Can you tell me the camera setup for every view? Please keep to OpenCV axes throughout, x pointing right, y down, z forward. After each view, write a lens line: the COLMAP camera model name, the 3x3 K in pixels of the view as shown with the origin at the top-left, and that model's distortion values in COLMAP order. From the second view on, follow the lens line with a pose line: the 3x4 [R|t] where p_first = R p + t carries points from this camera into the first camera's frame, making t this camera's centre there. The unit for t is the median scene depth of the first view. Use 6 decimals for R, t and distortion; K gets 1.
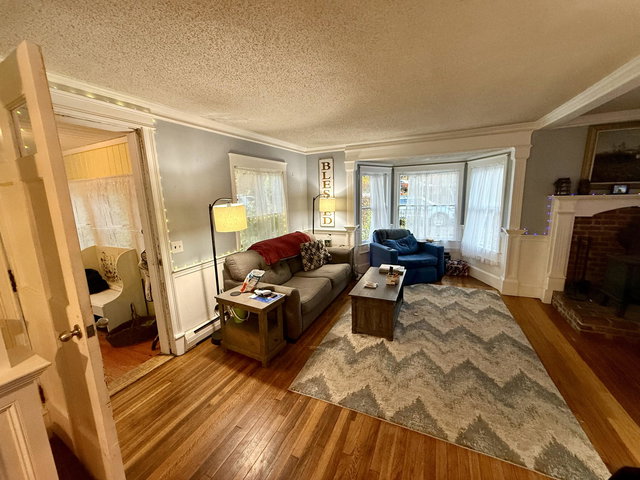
lens RADIAL K [[259.6, 0, 320.0], [0, 259.6, 240.0], [0, 0, 1]] dist [-0.000775, 0.006234]
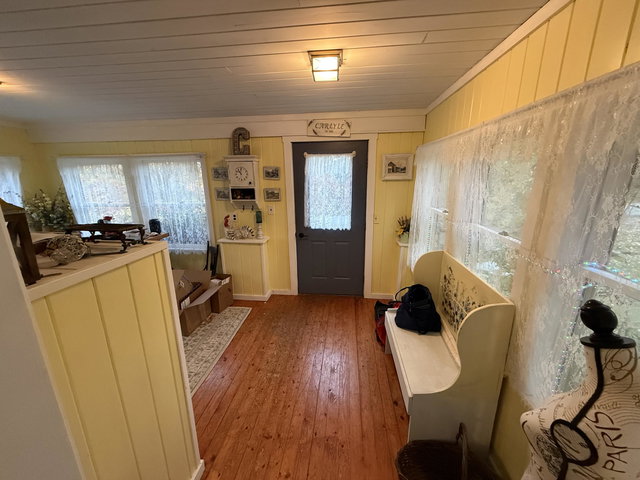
lens RADIAL K [[259.6, 0, 320.0], [0, 259.6, 240.0], [0, 0, 1]] dist [-0.000775, 0.006234]
pose [[0.333254, 0.262011, -0.905700, -0.486501], [-0.177885, 0.960832, 0.212507, -0.086818], [0.925904, 0.090292, 0.366809, 0.588138]]
